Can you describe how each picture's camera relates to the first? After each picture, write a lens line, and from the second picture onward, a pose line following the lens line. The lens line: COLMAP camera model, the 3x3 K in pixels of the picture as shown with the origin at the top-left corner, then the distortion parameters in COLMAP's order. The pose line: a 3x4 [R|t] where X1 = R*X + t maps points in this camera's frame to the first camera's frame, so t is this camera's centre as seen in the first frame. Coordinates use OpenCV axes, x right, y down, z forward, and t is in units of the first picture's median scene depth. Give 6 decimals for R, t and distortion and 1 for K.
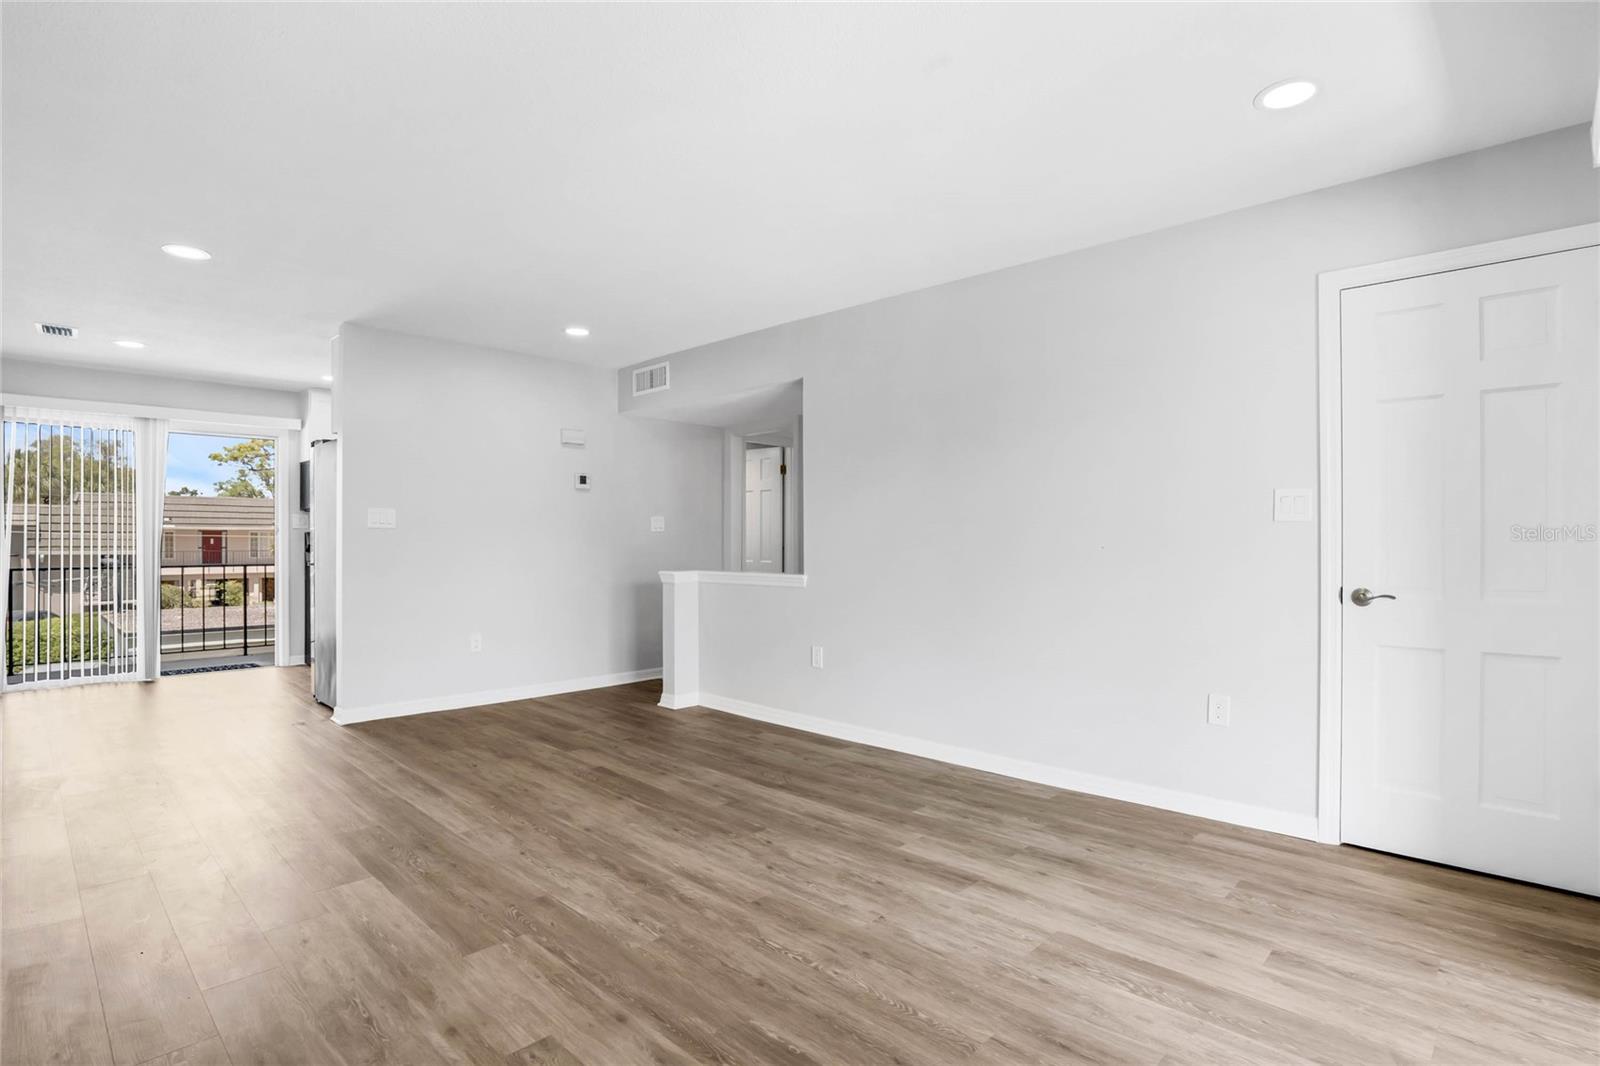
lens RADIAL K [[773.3, 0, 804.2], [0, 773.3, 536.2], [0, 0, 1]] dist [-0.052615, 0.012286]
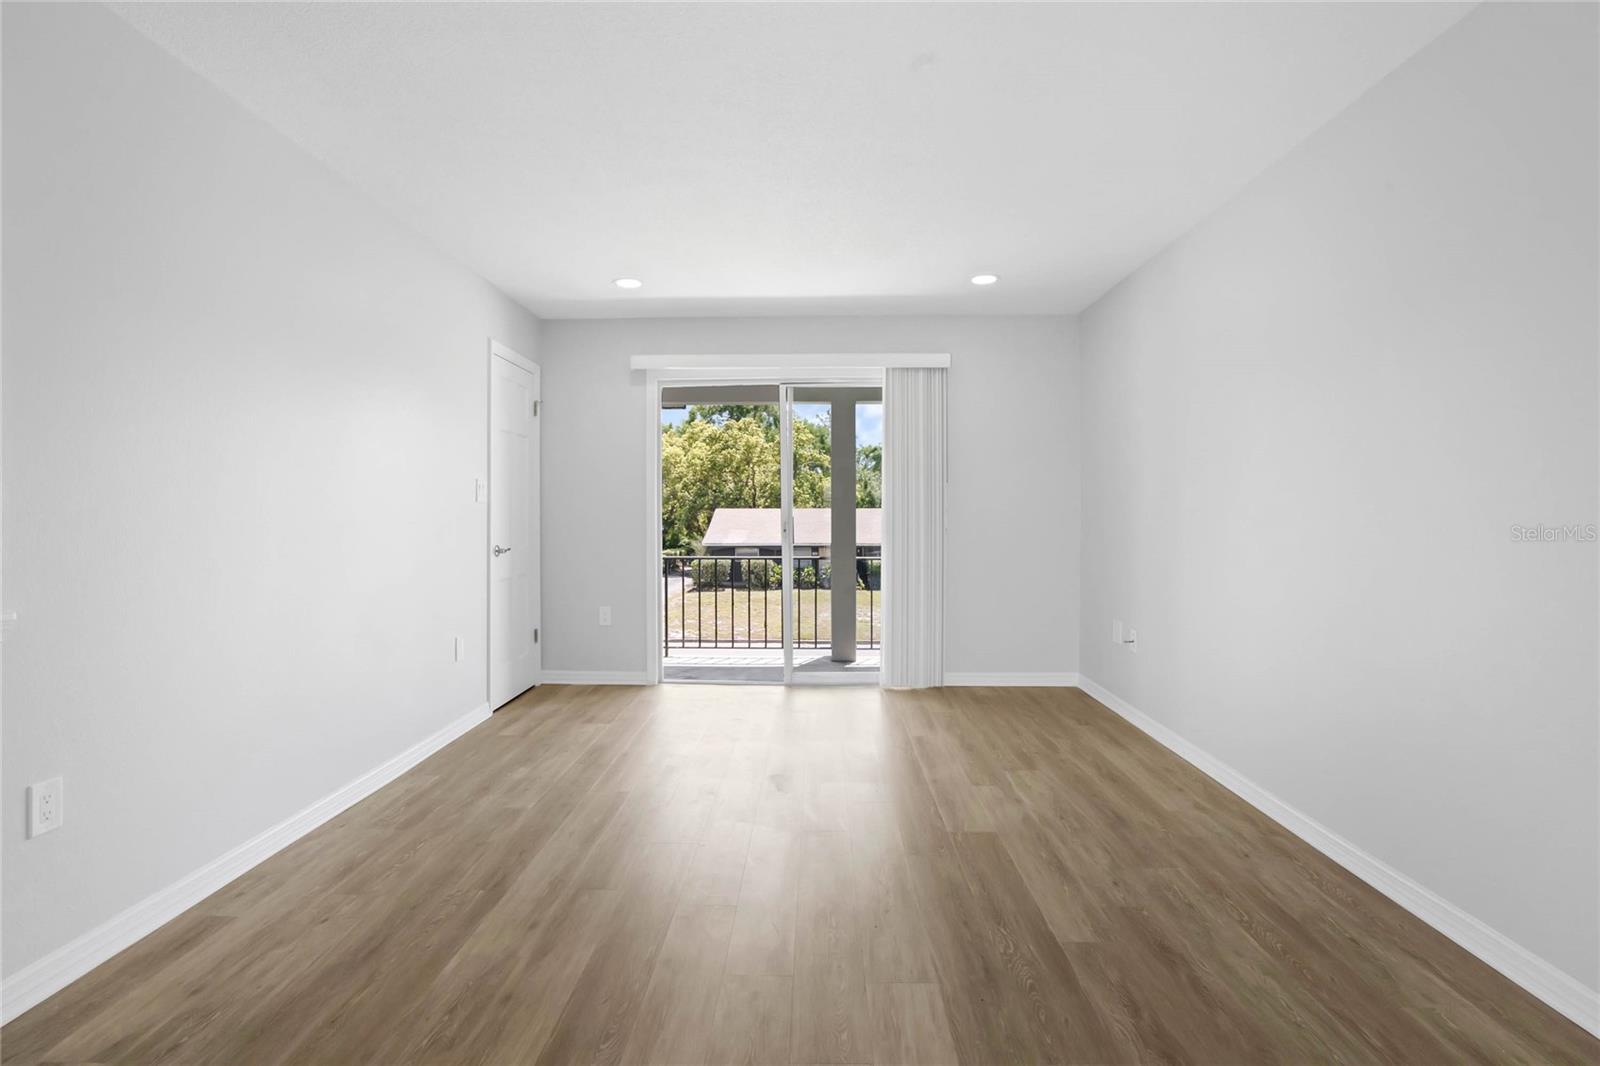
lens RADIAL K [[768.2, 0, 799.7], [0, 768.2, 501.9], [0, 0, 1]] dist [-0.063305, 0.023975]
pose [[-0.668191, 0.013348, 0.743870, -0.721571], [-0.001984, 0.999804, -0.019723, -0.001005], [-0.743987, -0.014654, -0.668033, 1.276059]]
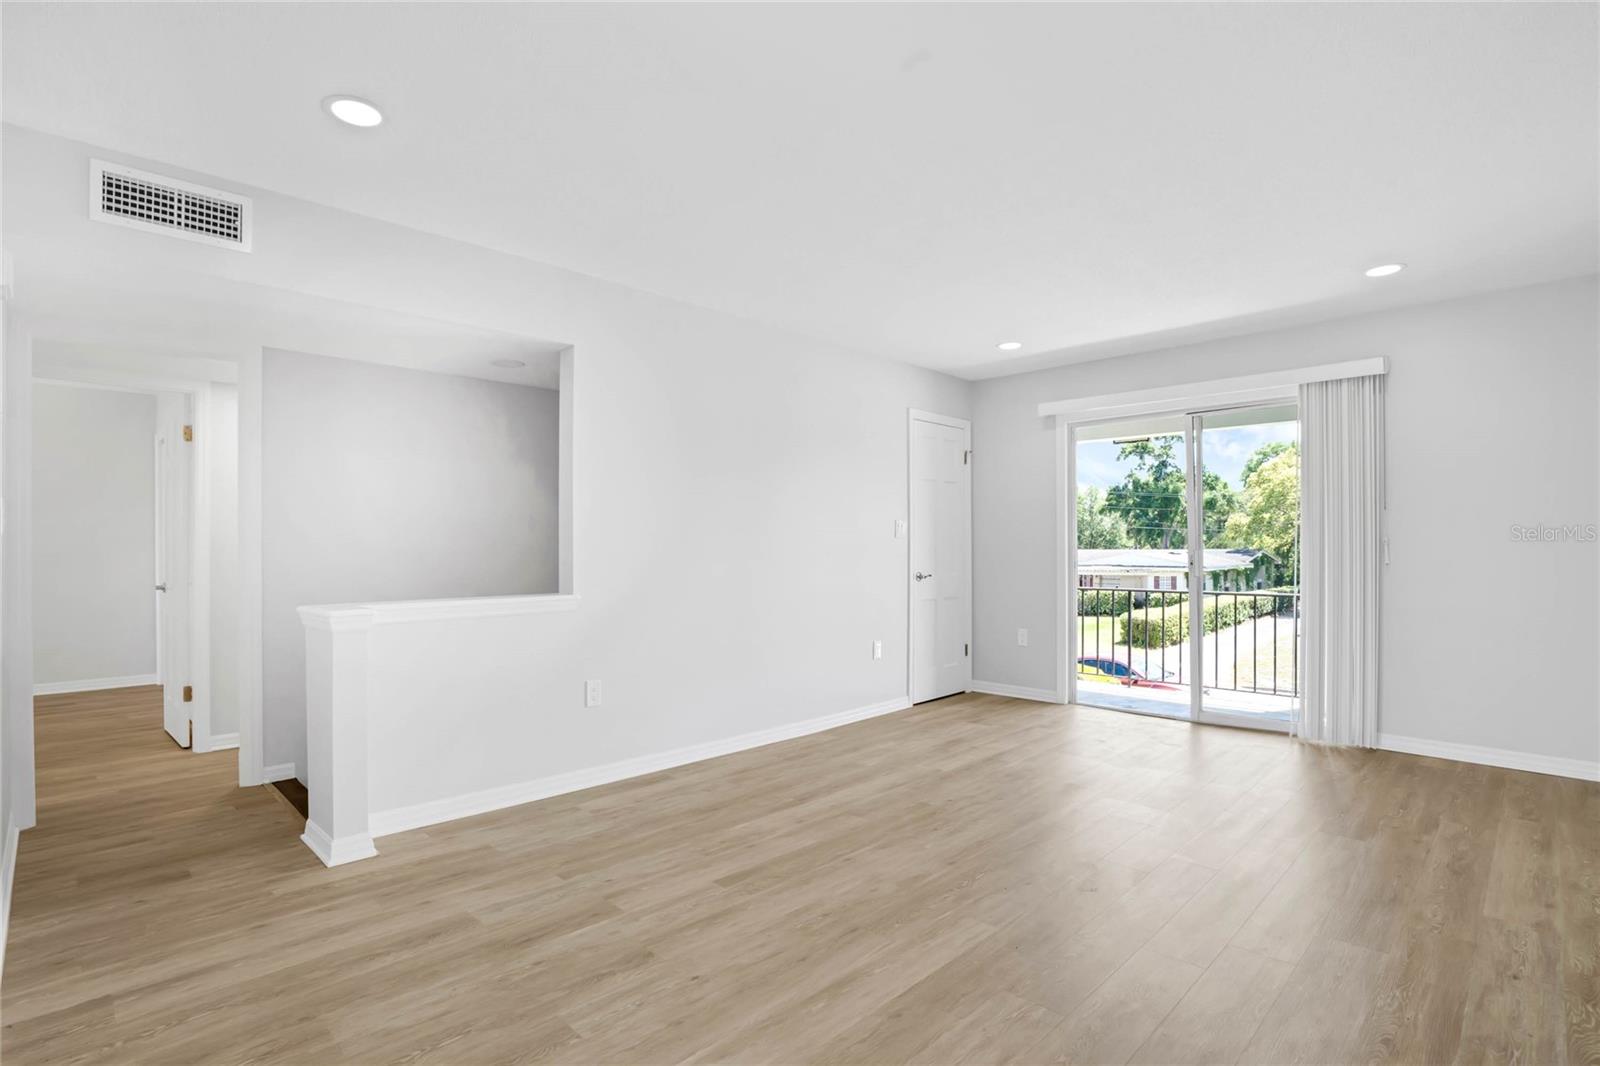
lens RADIAL K [[773.3, 0, 804.2], [0, 773.3, 536.2], [0, 0, 1]] dist [-0.052615, 0.012286]
pose [[0.022516, 0.014977, 0.999634, -1.059432], [-0.004897, 0.999877, -0.014870, -0.002134], [-0.999734, -0.004560, 0.022587, 0.999253]]
